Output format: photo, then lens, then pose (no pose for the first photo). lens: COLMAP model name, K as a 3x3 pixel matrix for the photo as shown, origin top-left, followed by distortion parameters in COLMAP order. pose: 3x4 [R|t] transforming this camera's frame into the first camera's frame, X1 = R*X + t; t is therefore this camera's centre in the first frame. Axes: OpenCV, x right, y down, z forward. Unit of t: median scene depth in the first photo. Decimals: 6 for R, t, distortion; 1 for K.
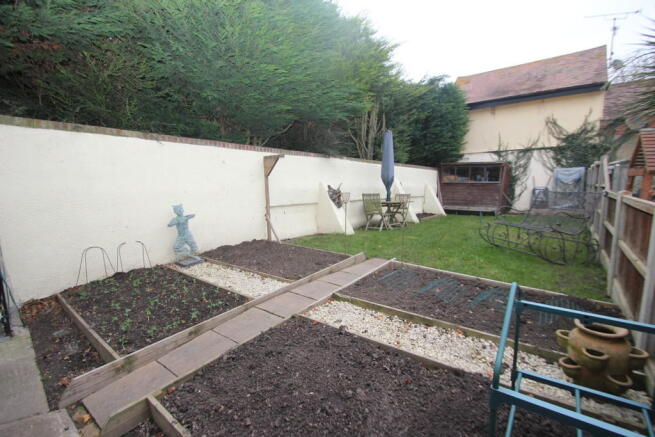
lens RADIAL K [[285.4, 0, 328.3], [0, 285.4, 217.2], [0, 0, 1]] dist [-0.000596, -0.000013]
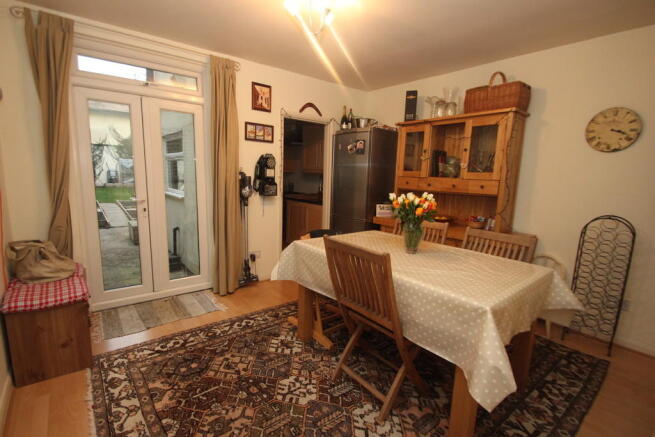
lens RADIAL K [[285.4, 0, 328.1], [0, 285.4, 217.0], [0, 0, 1]] dist [-0.000596, -0.000013]
pose [[0.294488, -0.113171, 0.948931, -0.454106], [0.089363, 0.991874, 0.090560, 0.122071], [-0.951468, 0.058131, 0.302208, -0.628281]]
